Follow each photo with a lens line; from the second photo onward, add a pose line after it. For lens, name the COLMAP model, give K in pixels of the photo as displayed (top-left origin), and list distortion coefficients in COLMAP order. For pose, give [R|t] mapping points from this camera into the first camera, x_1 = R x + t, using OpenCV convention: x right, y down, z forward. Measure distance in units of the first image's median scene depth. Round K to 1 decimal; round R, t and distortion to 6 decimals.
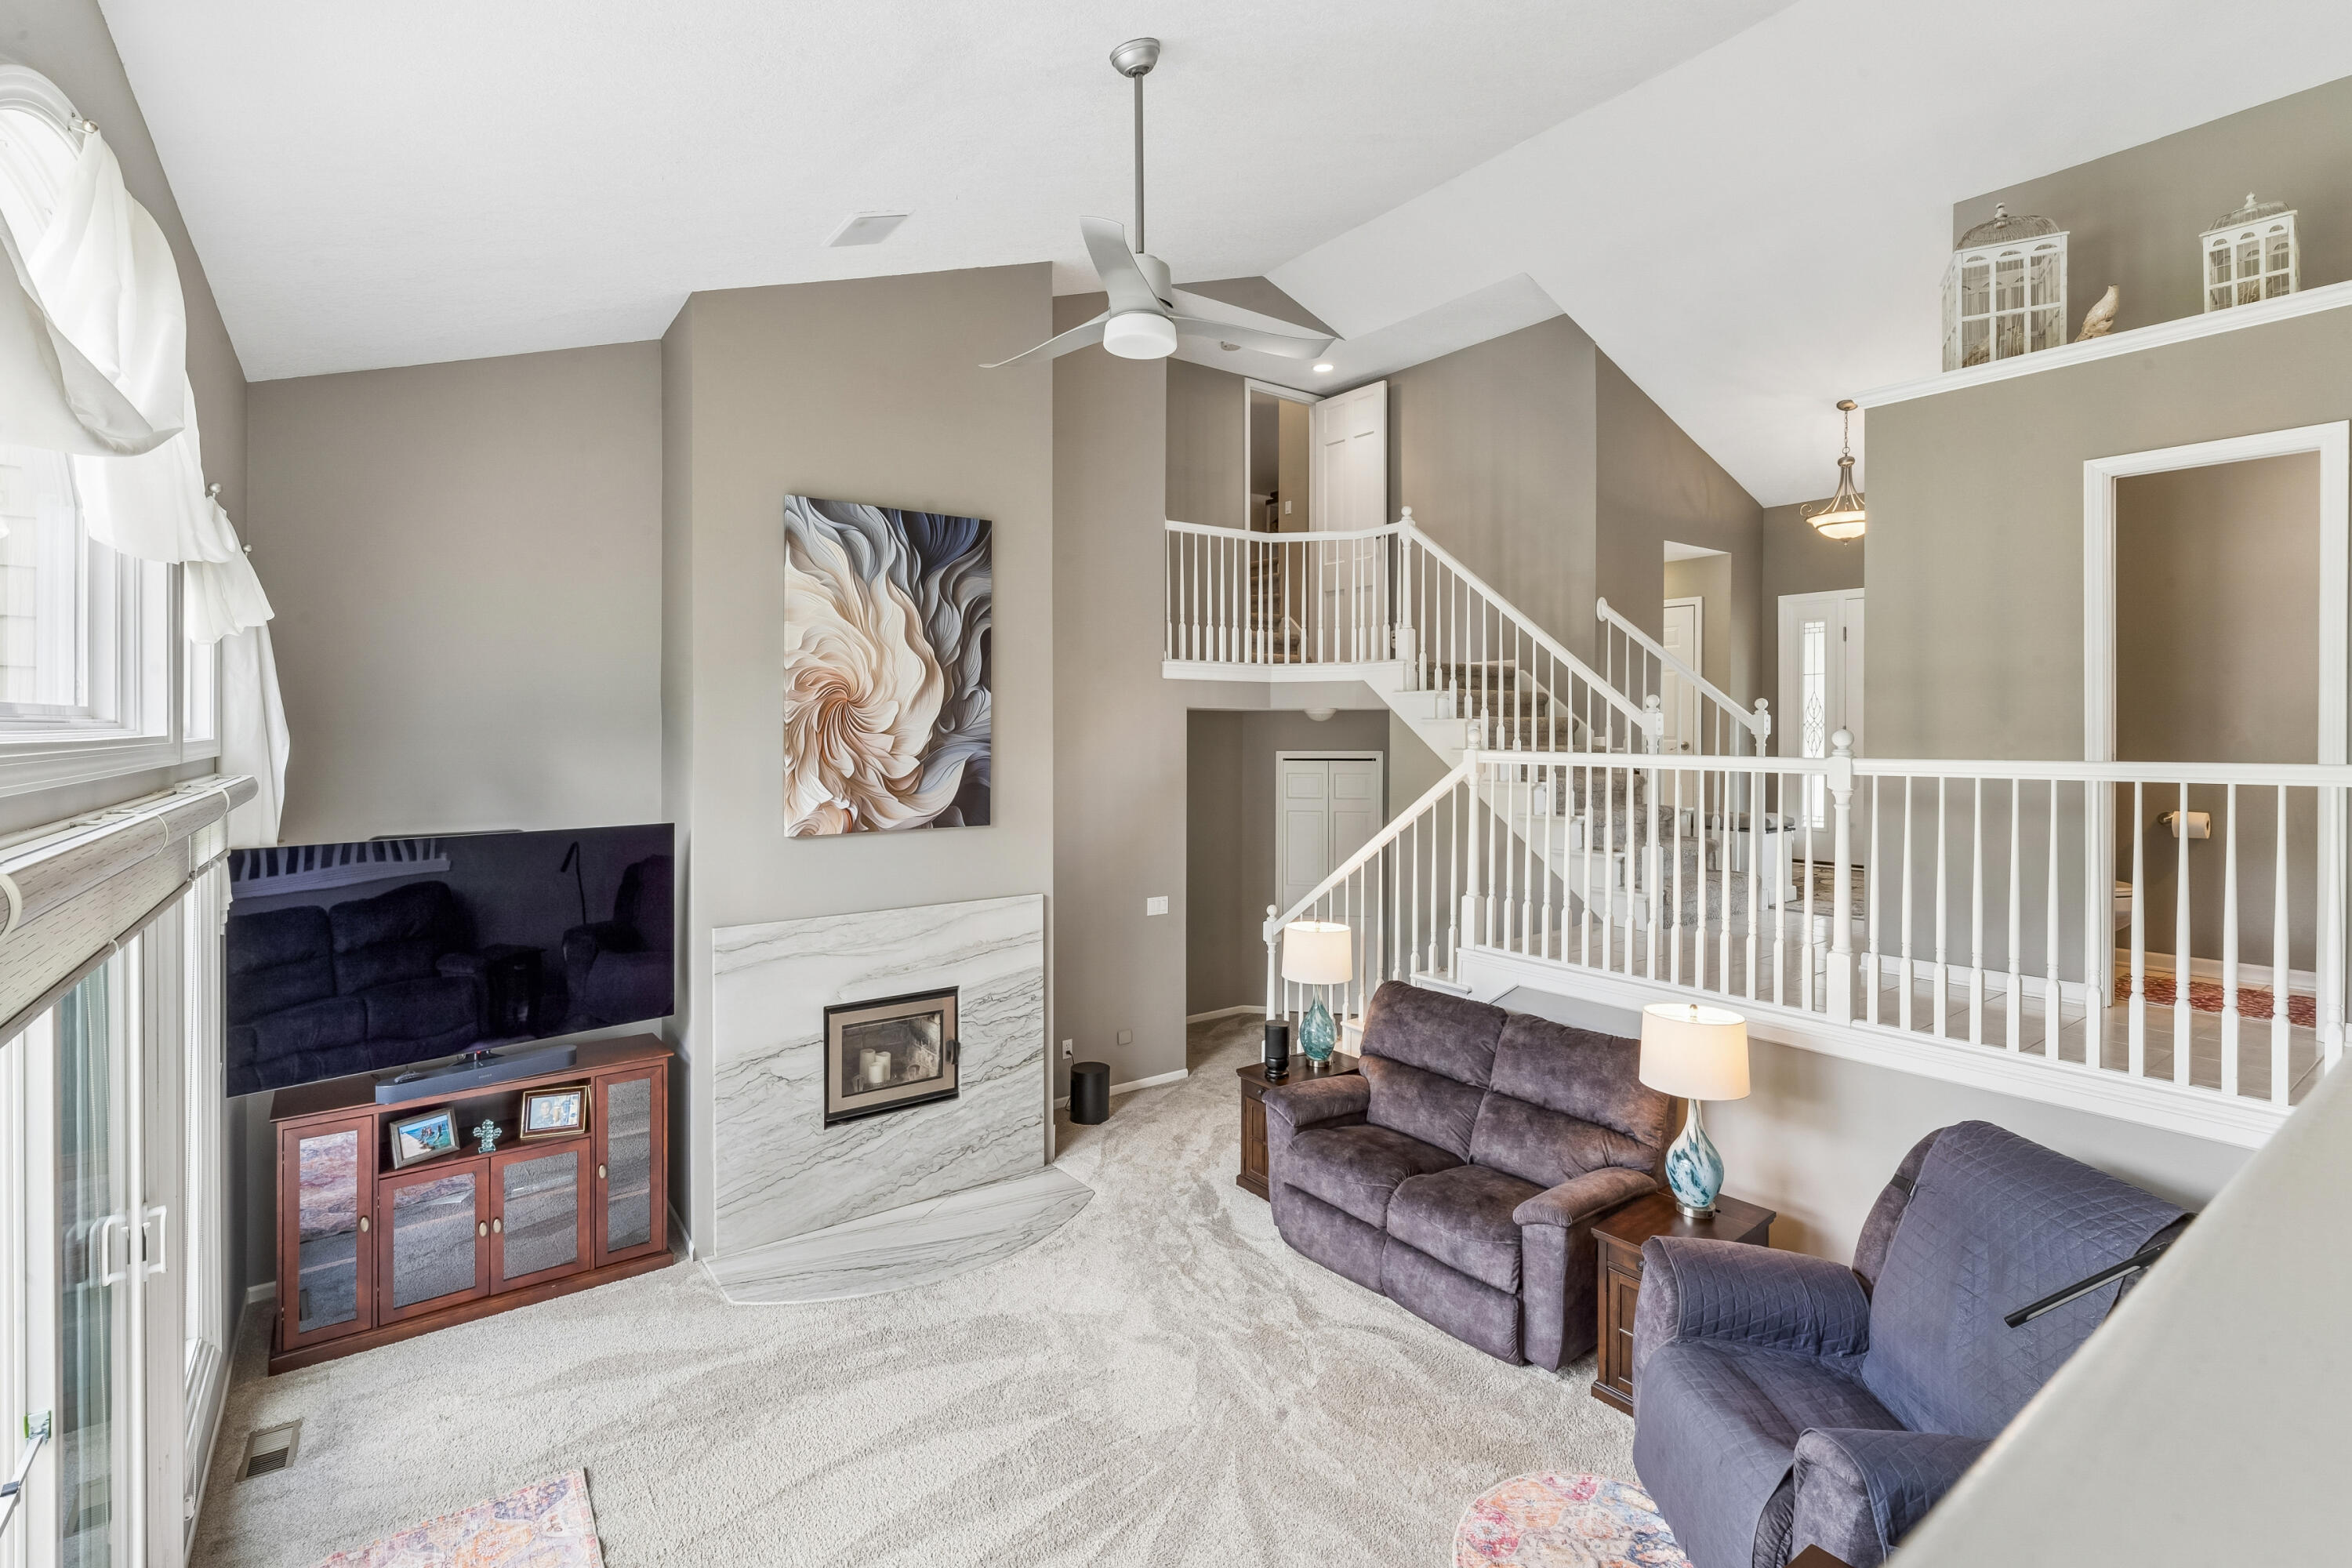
lens RADIAL K [[1087.0, 0, 1174.3], [0, 1087.0, 723.1], [0, 0, 1]] dist [-0.001506, 0.000484]
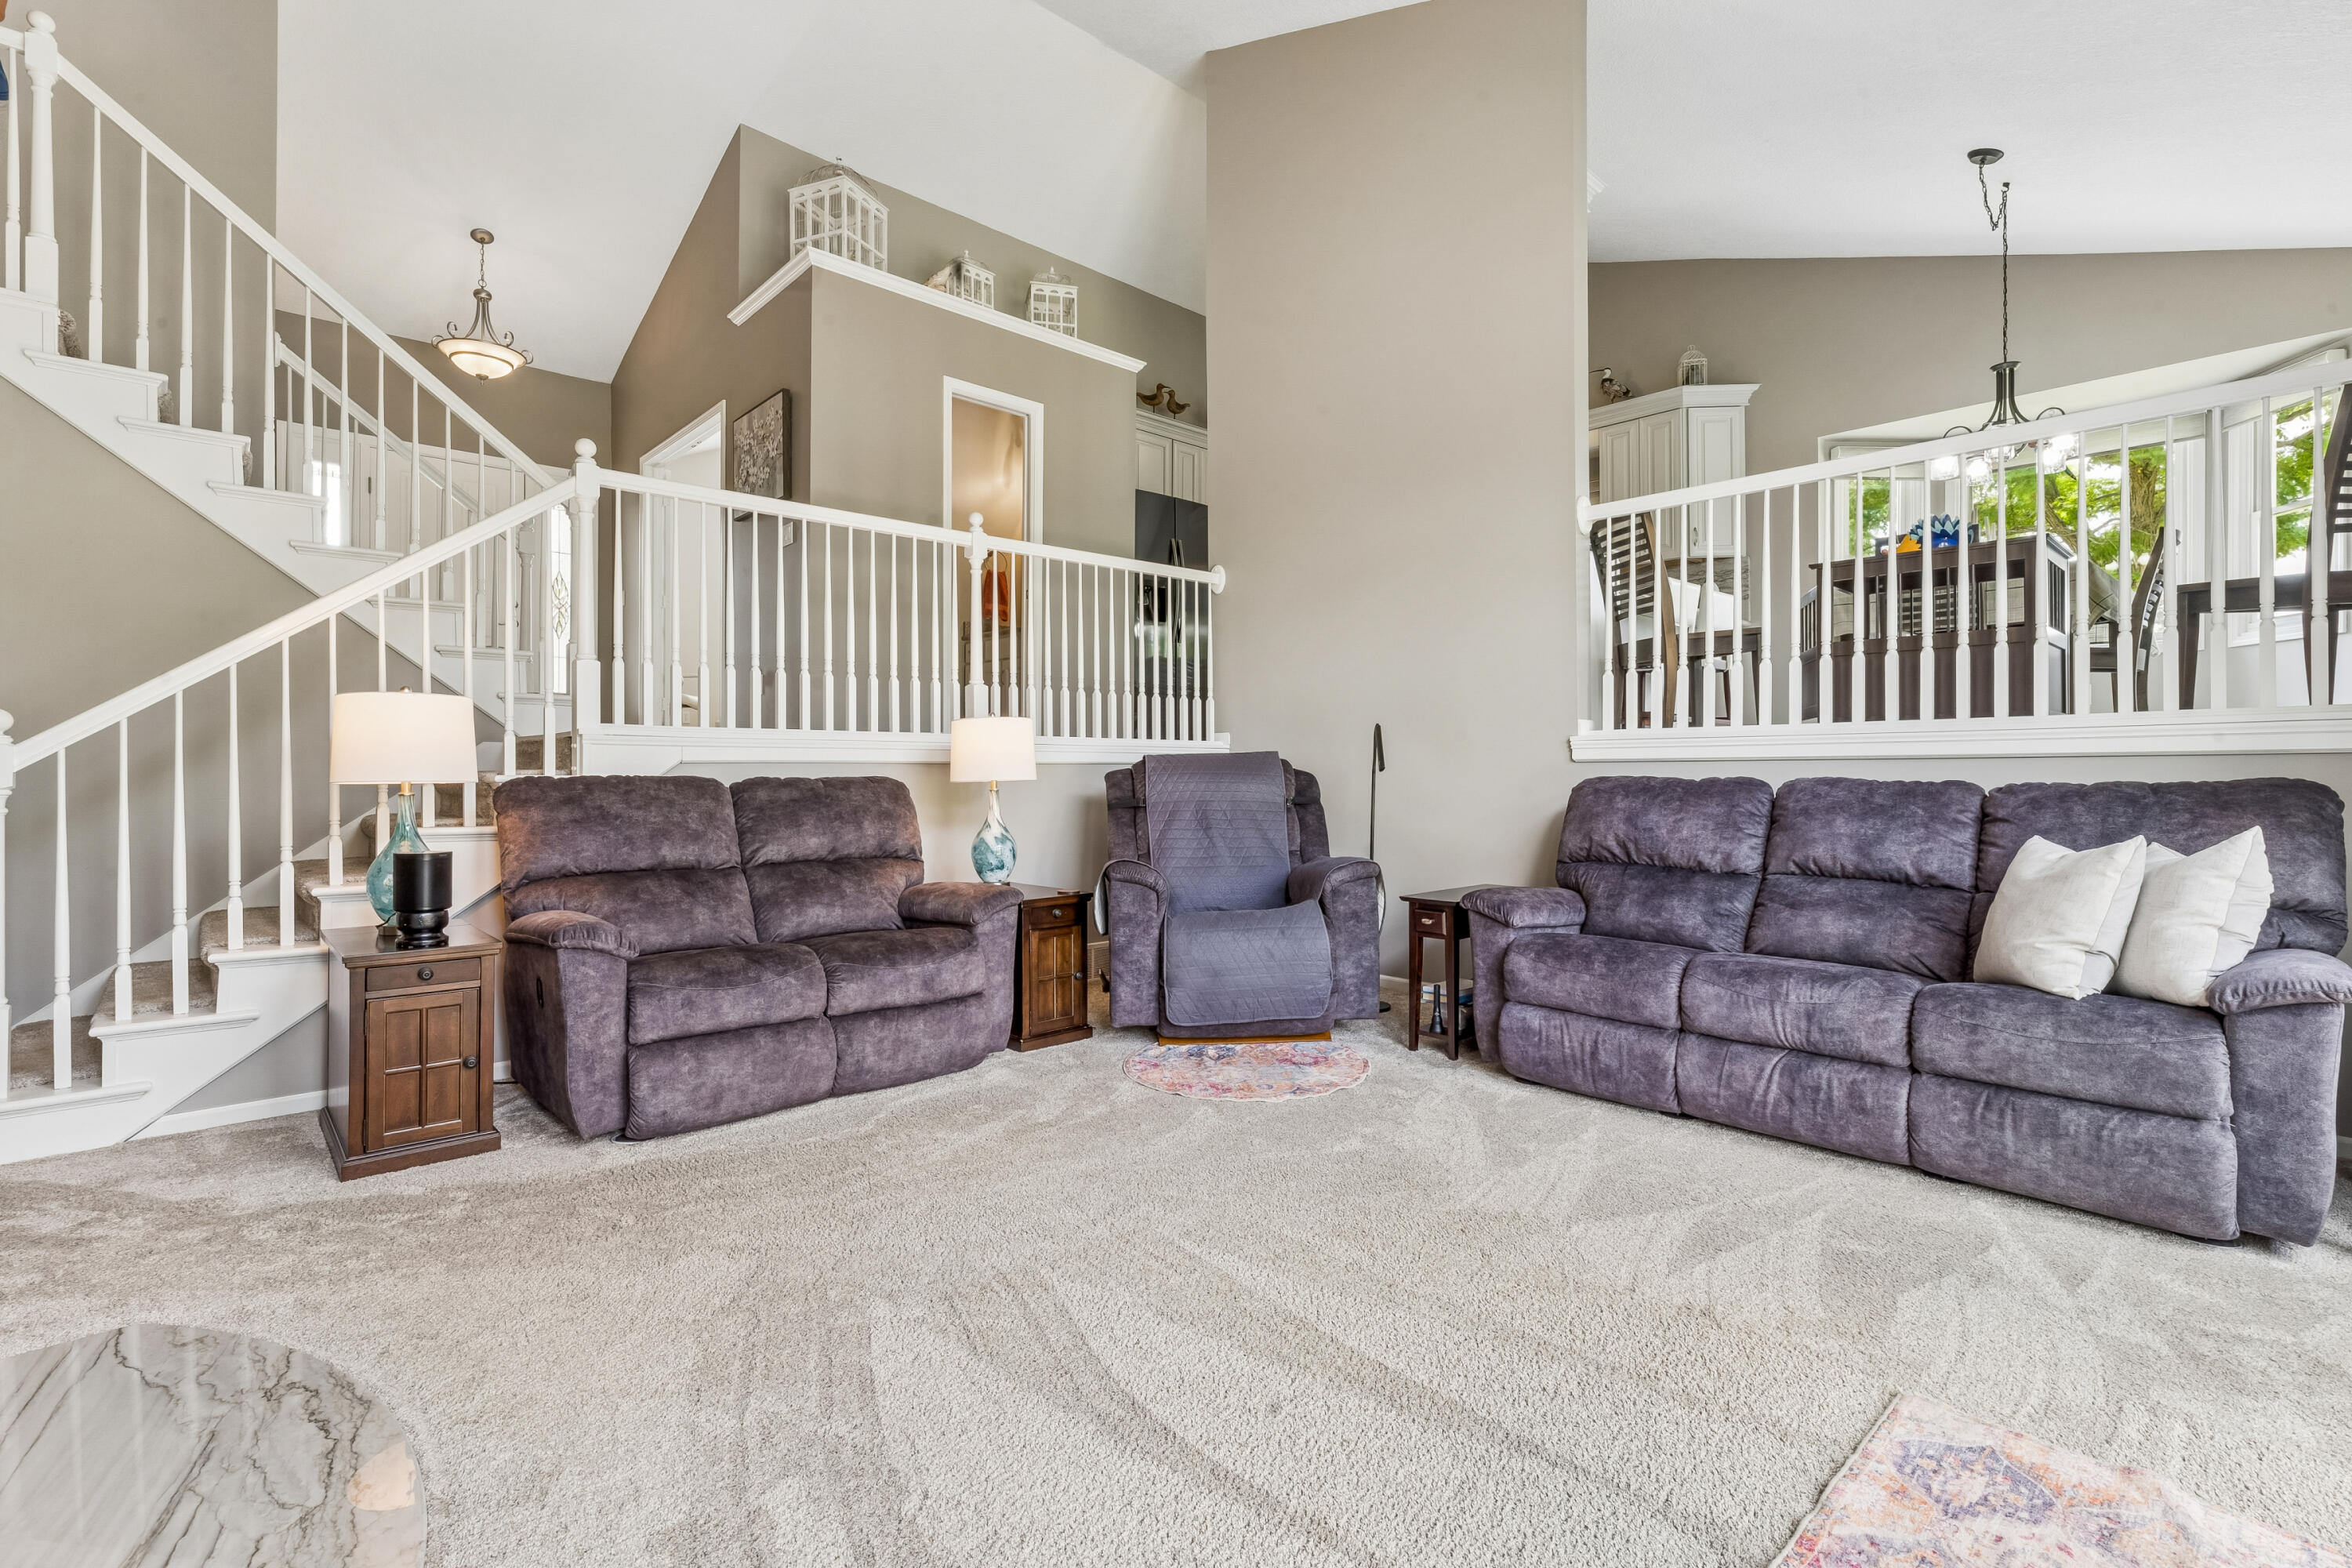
lens RADIAL K [[1060.2, 0, 1174.1], [0, 1060.2, 779.5], [0, 0, 1]] dist [-0.001808, -0.000059]
pose [[-0.110317, -0.005488, 0.993881, -0.524353], [-0.000656, 0.999985, 0.005449, 0.251942], [-0.993896, -0.000050, -0.110319, 0.723472]]
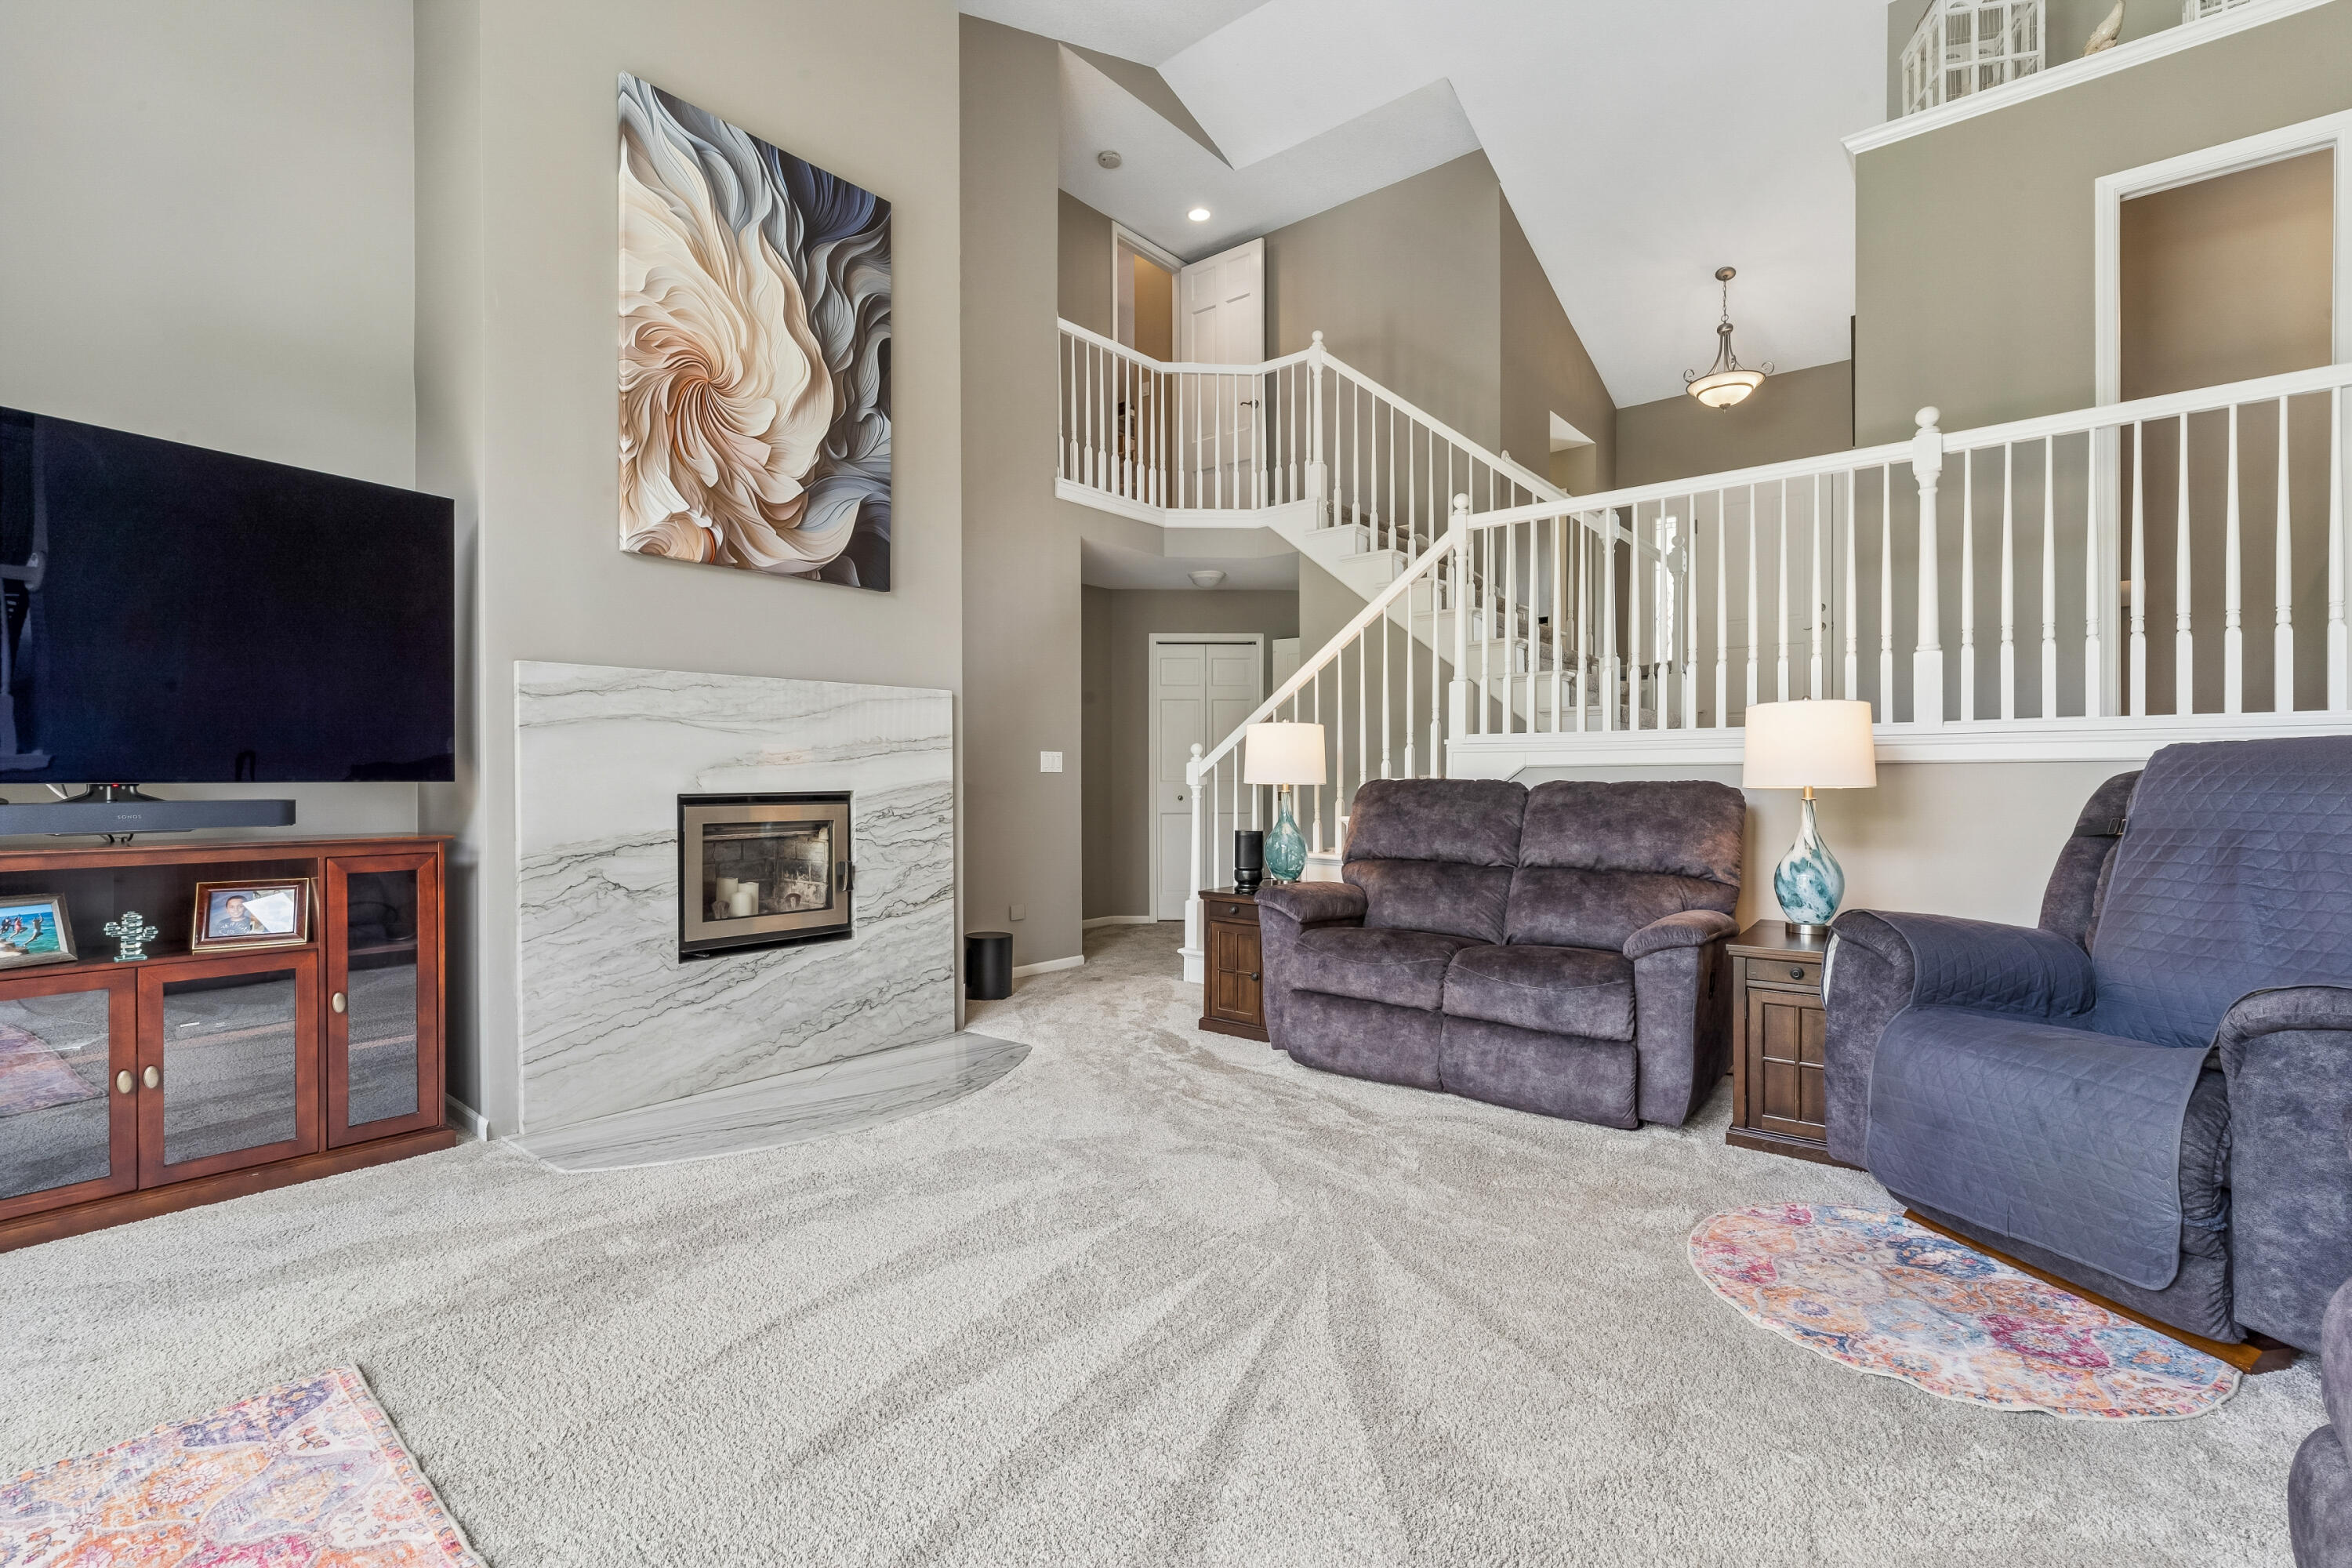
lens RADIAL K [[1065.7, 0, 1176.4], [0, 1065.7, 773.5], [0, 0, 1]] dist [-0.002383, 0.000622]
pose [[0.971161, -0.003930, 0.238394, -0.167548], [0.004079, 0.999992, -0.000133, 0.247993], [-0.238391, 0.001102, 0.971169, 0.226851]]
